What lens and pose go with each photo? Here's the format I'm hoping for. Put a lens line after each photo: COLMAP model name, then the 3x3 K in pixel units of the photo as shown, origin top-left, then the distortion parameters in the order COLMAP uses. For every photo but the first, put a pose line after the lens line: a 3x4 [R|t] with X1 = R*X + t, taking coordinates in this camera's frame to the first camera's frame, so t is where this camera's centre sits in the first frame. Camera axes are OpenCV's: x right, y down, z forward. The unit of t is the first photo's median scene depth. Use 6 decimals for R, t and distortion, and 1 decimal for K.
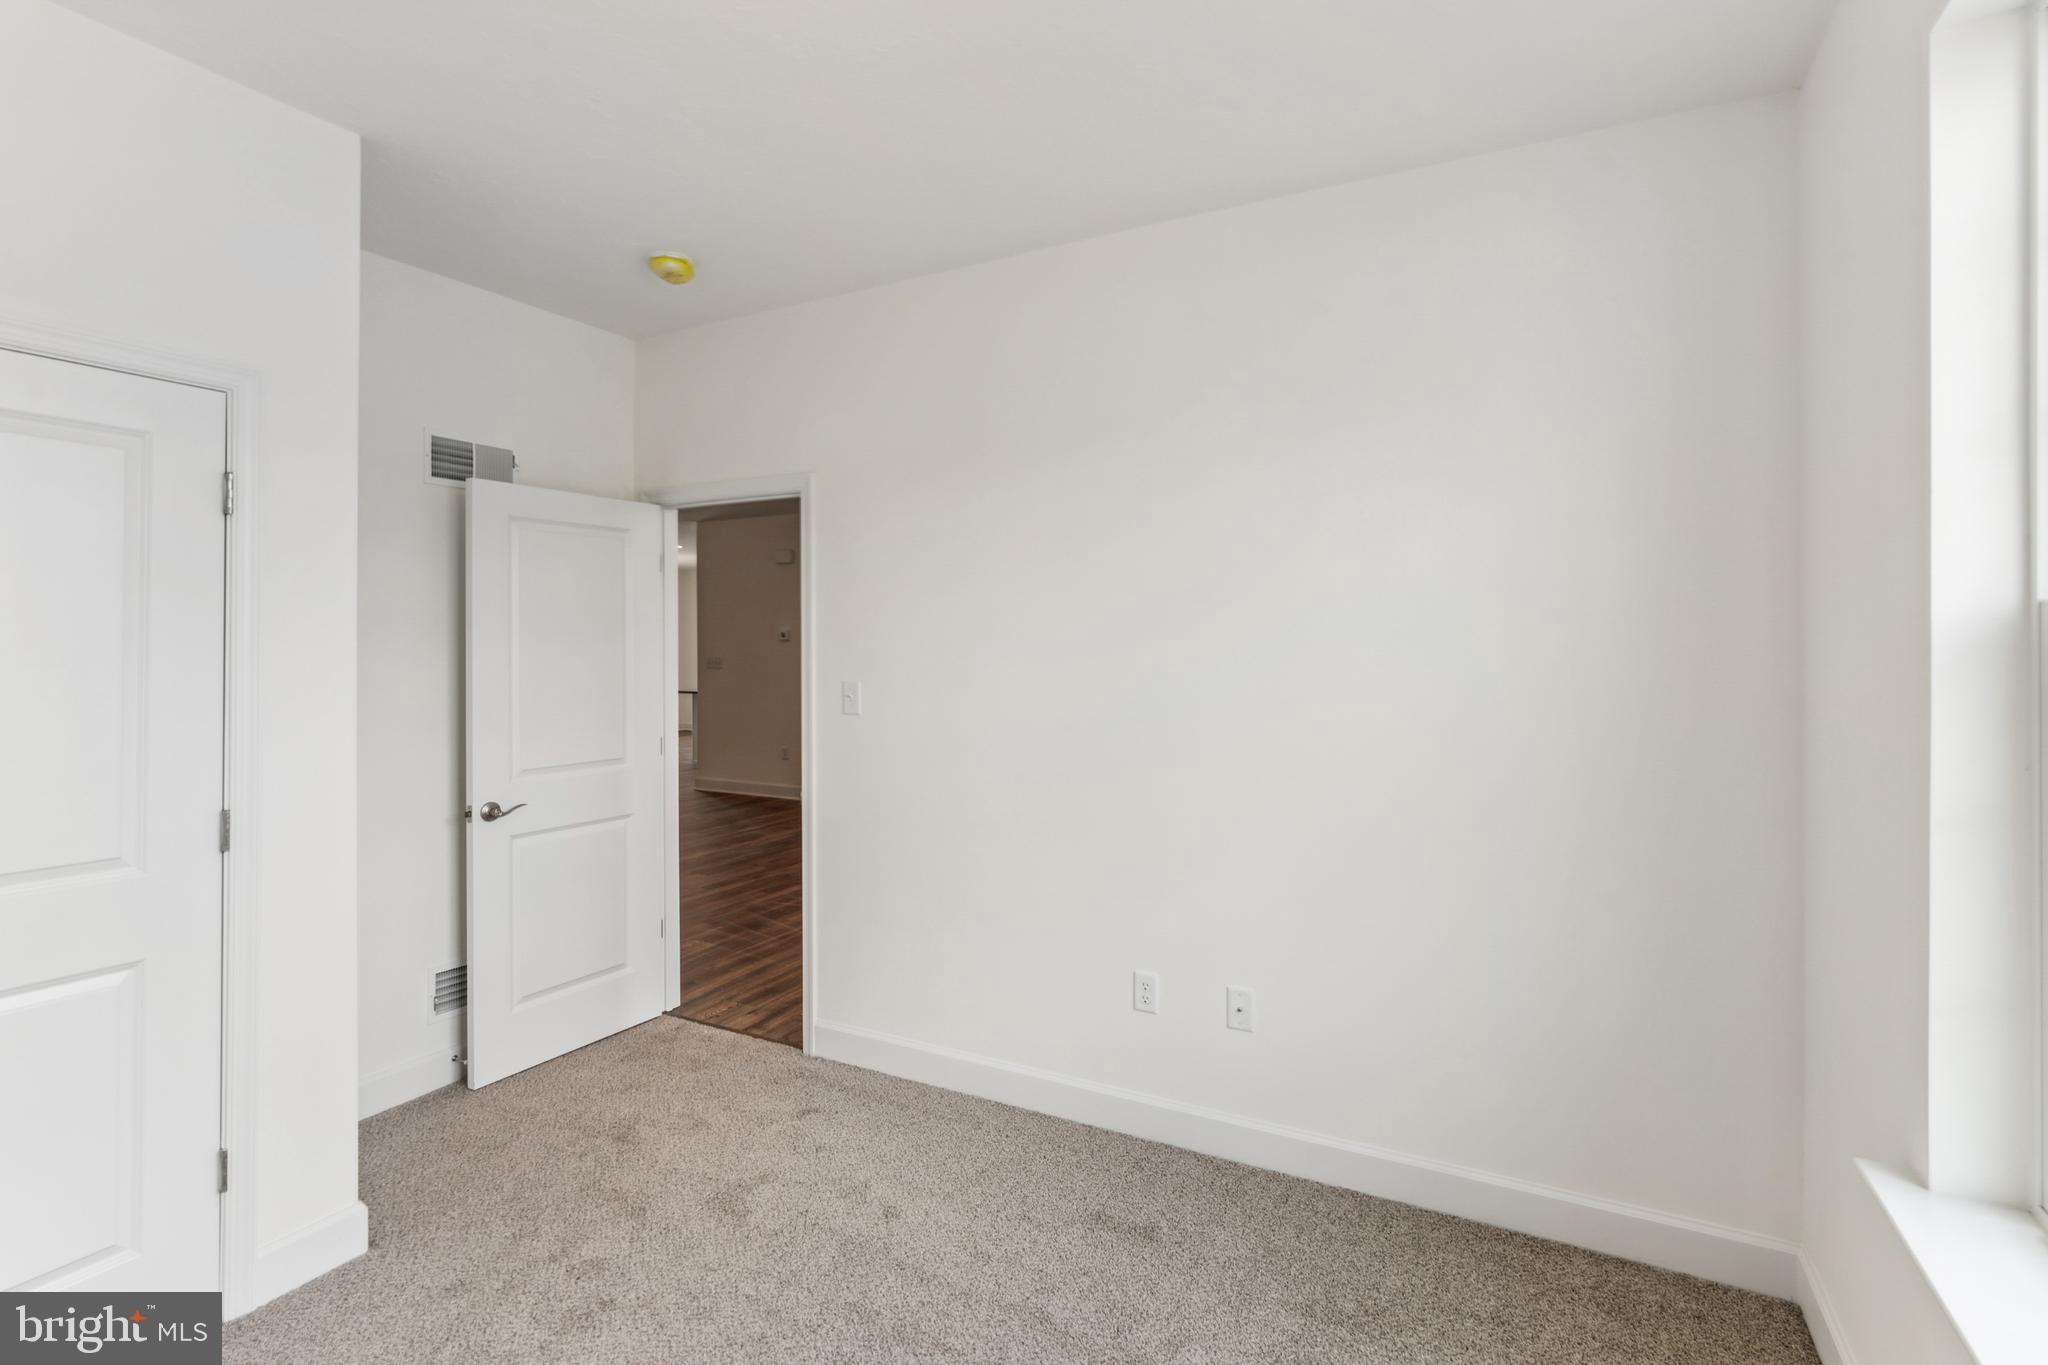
lens RADIAL K [[977.9, 0, 1025.7], [0, 977.9, 614.9], [0, 0, 1]] dist [0.000630, 0.000516]
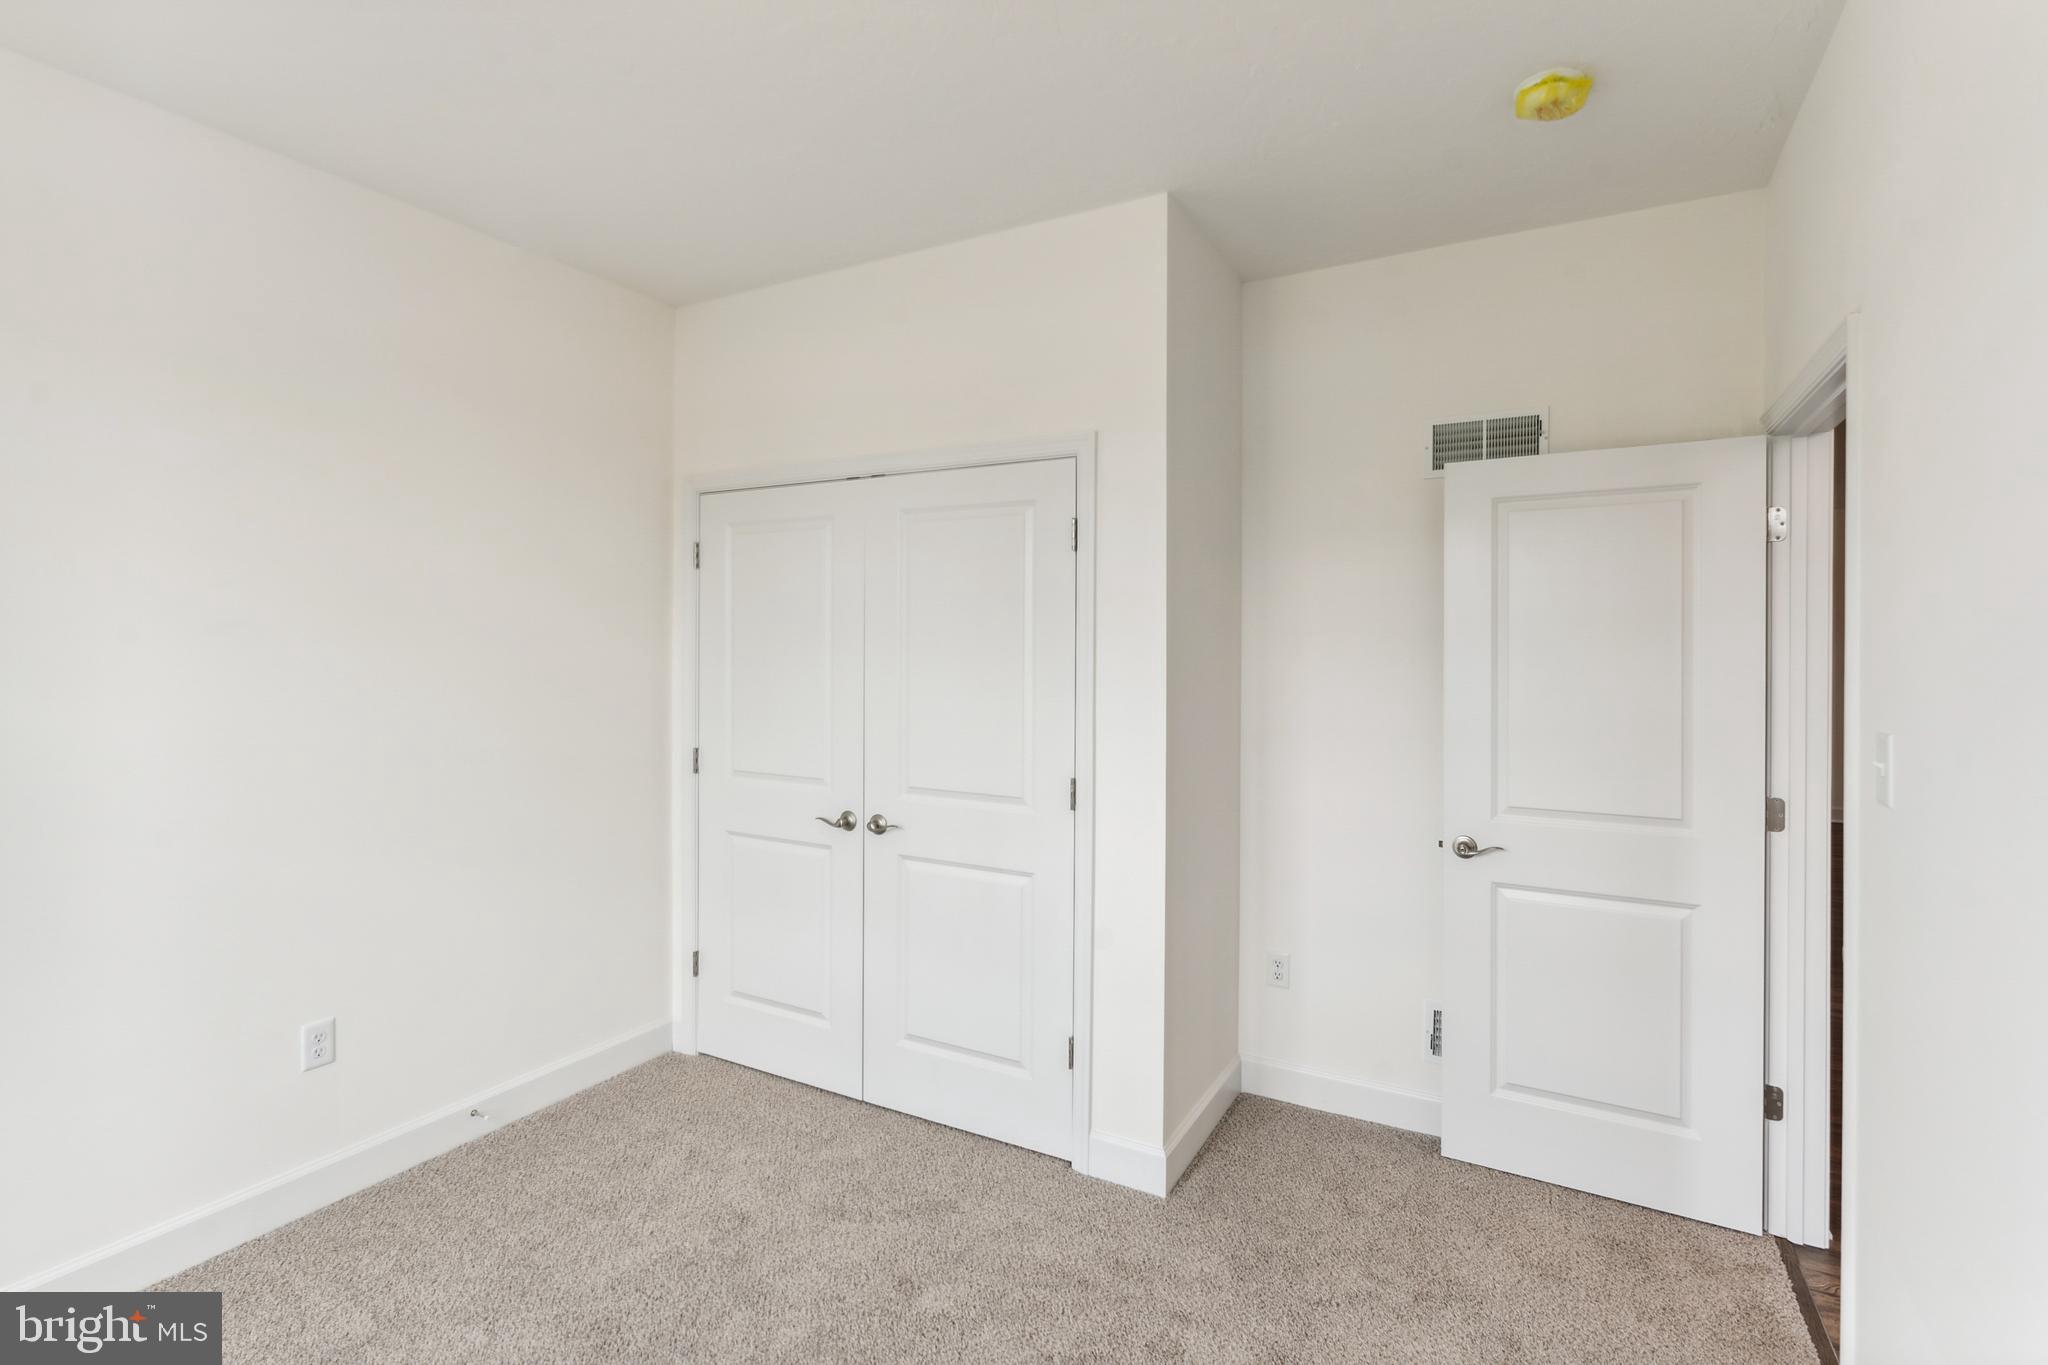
lens RADIAL K [[963.1, 0, 1024.1], [0, 963.1, 643.5], [0, 0, 1]] dist [-0.000236, 0.001318]
pose [[-0.016091, -0.001865, -0.999869, 0.300720], [0.026372, 0.999650, -0.002289, 0.013792], [0.999523, -0.026406, -0.016036, 0.617485]]
